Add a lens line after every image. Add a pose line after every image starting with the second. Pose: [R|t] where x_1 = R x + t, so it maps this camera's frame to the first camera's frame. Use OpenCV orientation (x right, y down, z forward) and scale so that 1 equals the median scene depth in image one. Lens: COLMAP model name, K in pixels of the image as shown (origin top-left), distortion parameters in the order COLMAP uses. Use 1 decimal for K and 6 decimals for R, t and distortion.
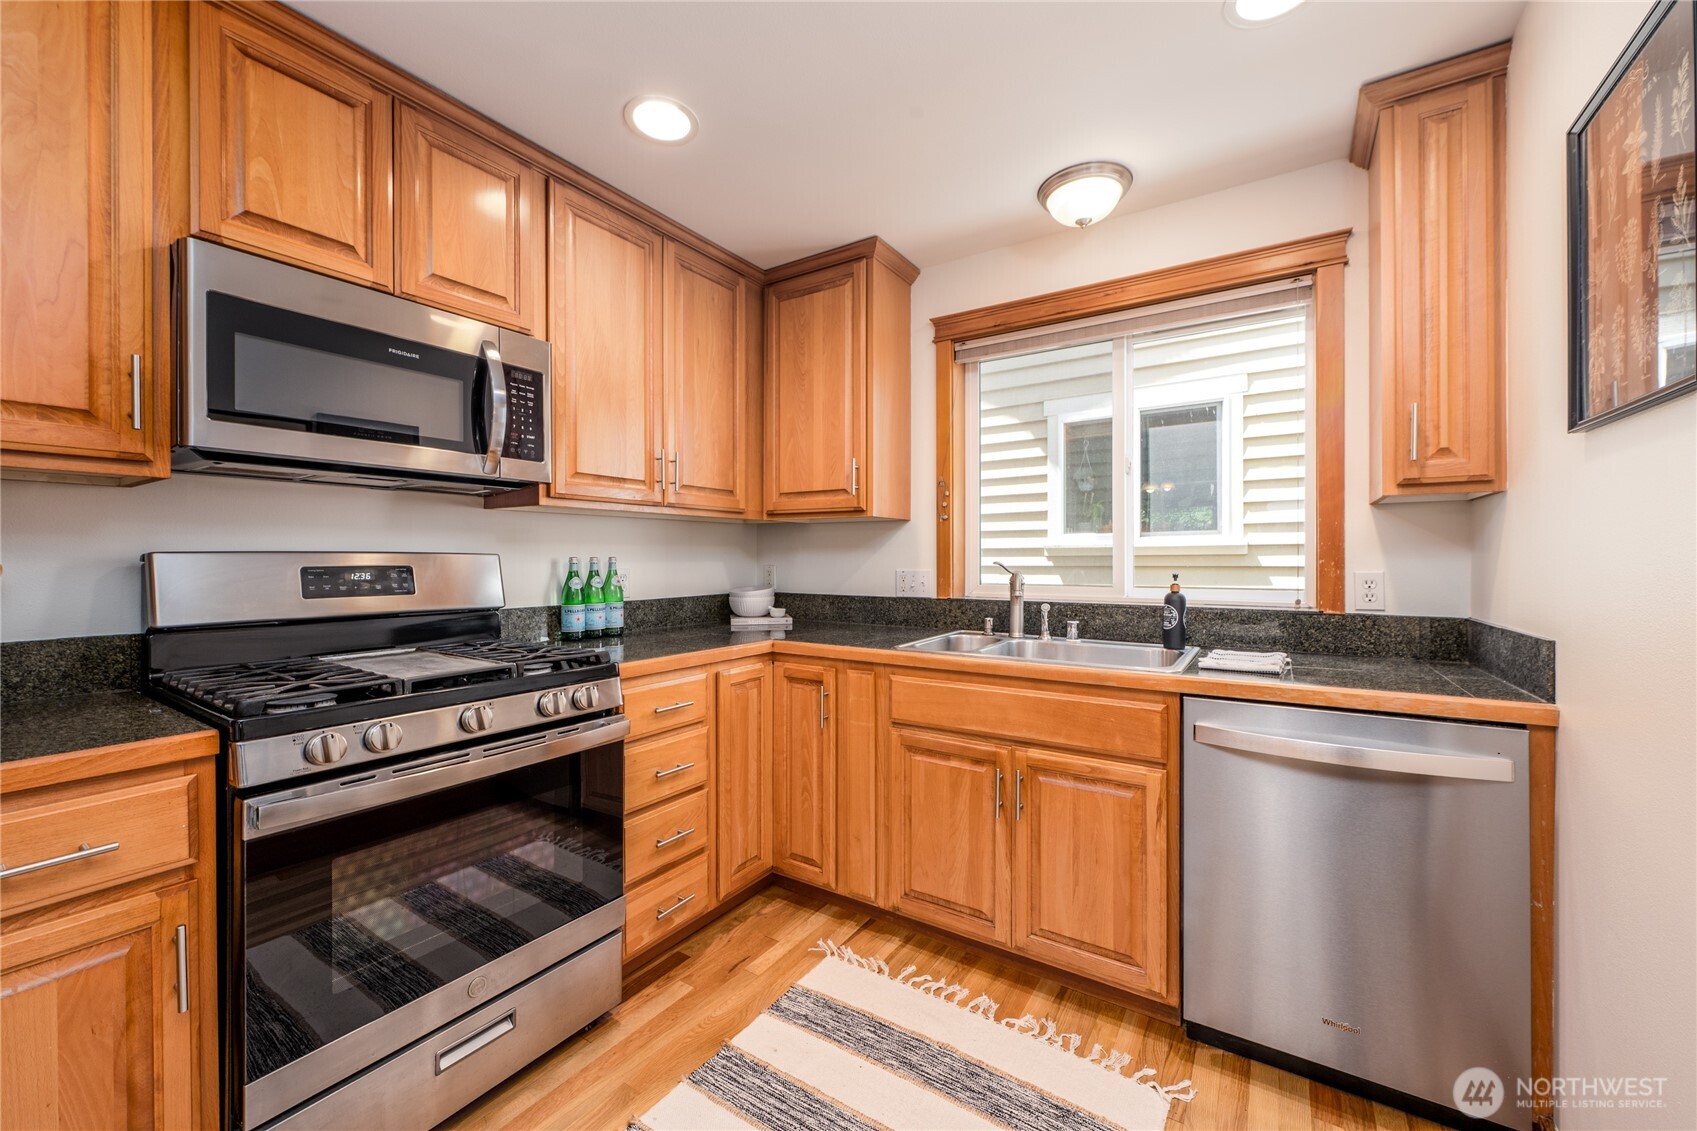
lens RADIAL K [[671.0, 0, 843.3], [0, 671.0, 554.5], [0, 0, 1]] dist [-0.003202, -0.000084]
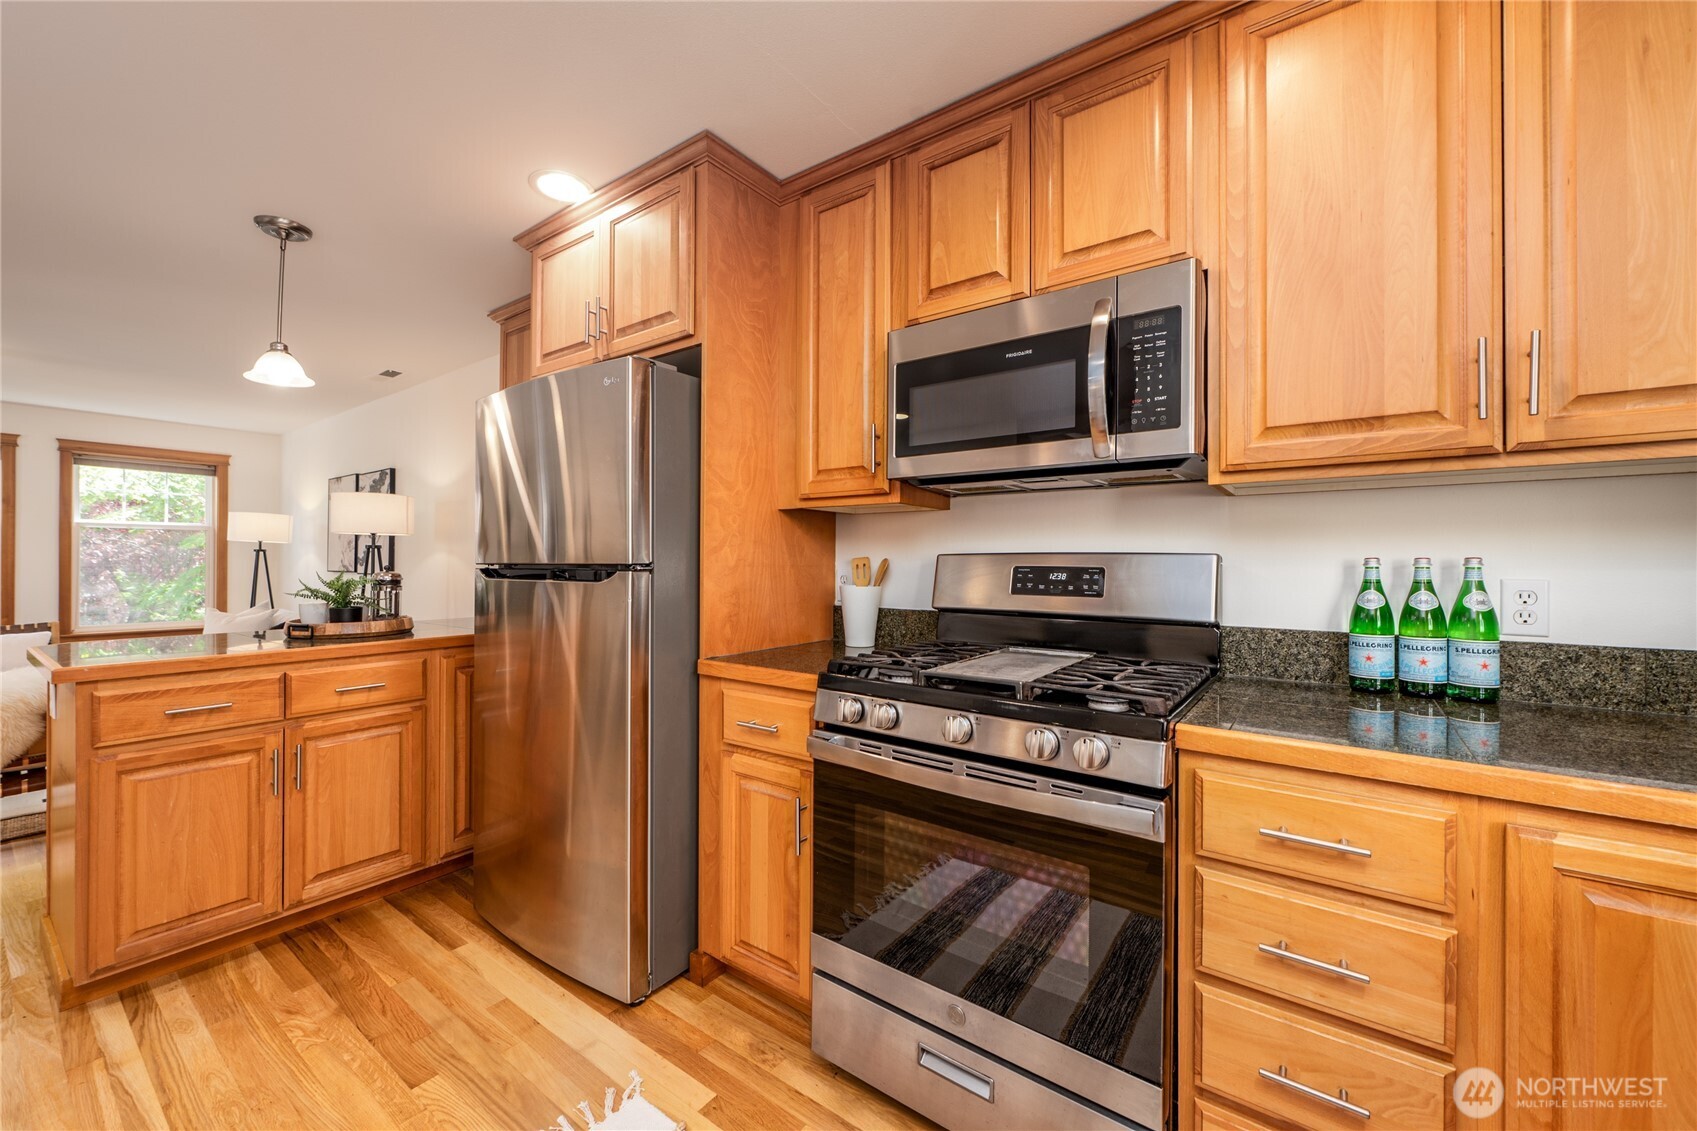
lens RADIAL K [[671.0, 0, 859.9], [0, 671.0, 555.2], [0, 0, 1]] dist [-0.003202, -0.000084]
pose [[-0.058647, -0.007902, -0.998248, 0.276226], [0.002804, 0.999963, -0.008080, 0.006096], [0.998275, -0.003272, -0.058622, 0.639829]]
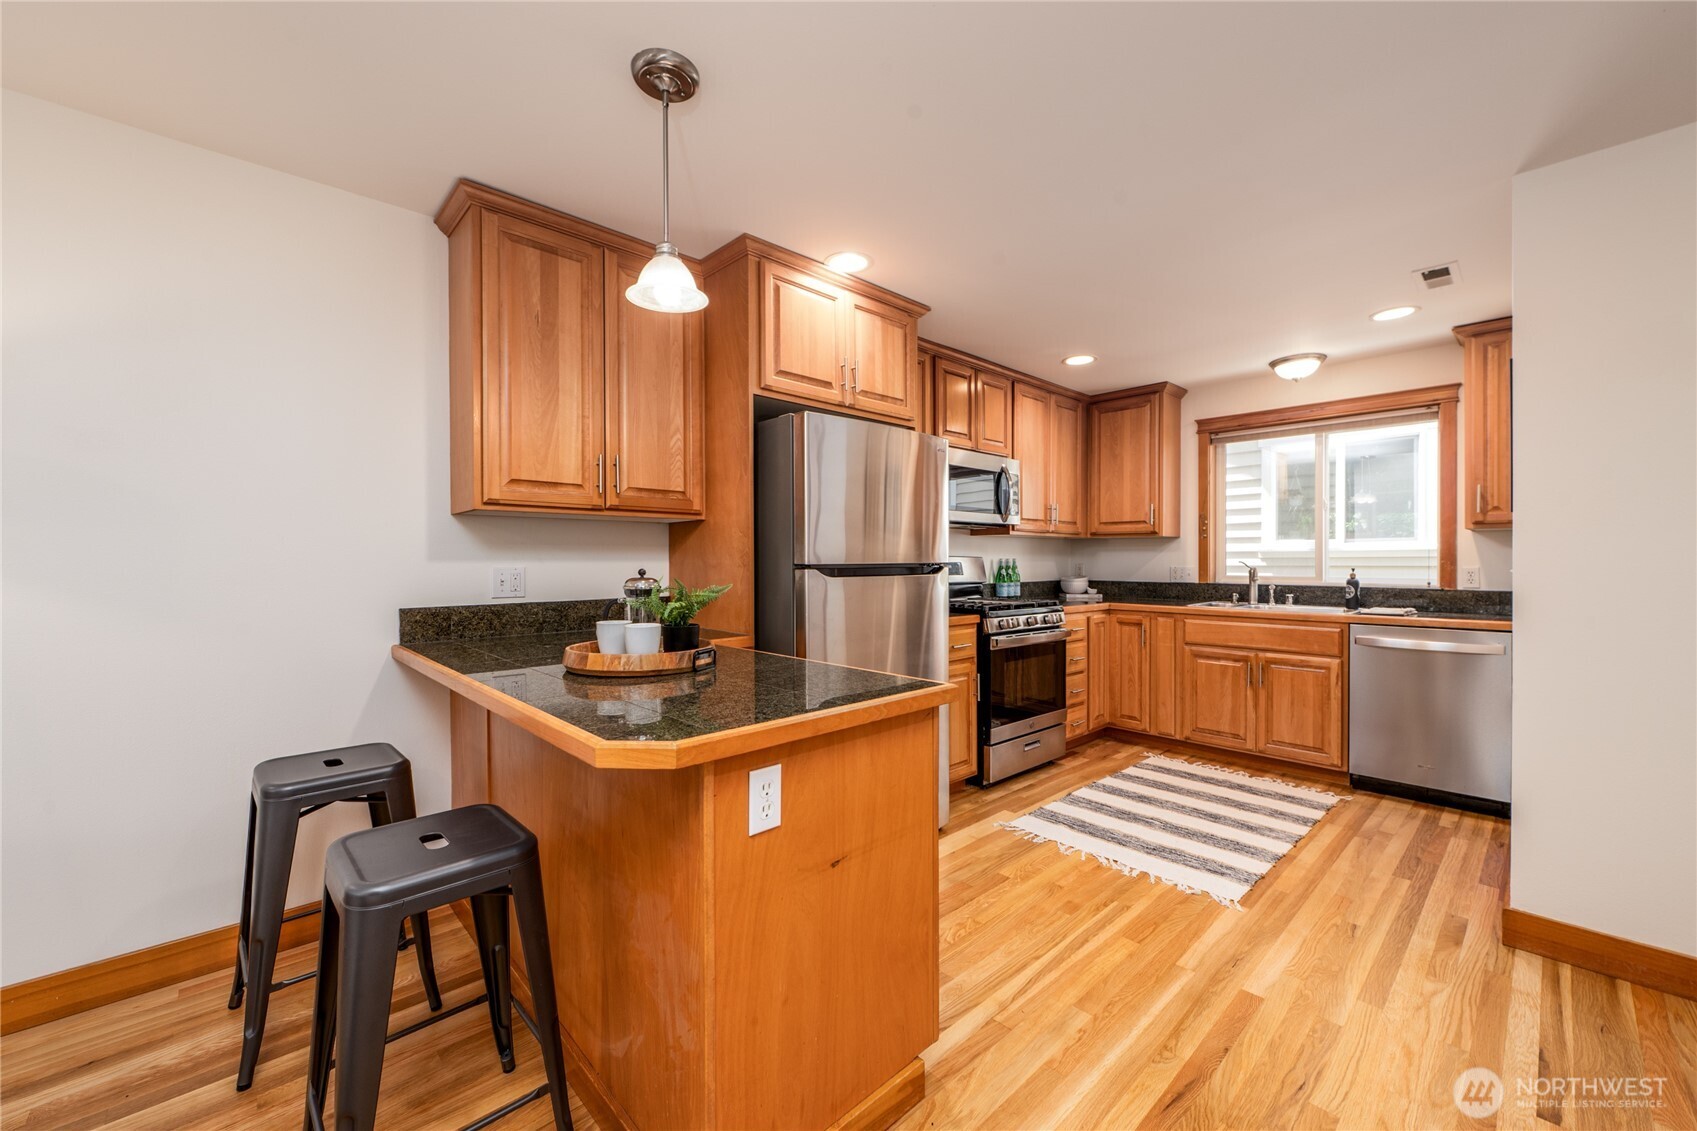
lens RADIAL K [[671.0, 0, 837.9], [0, 671.0, 559.3], [0, 0, 1]] dist [-0.003202, -0.000084]
pose [[0.969316, 0.000909, -0.245815, -0.438631], [0.000710, 0.999979, 0.006497, -0.008930], [0.245815, -0.006472, 0.969295, -1.169813]]
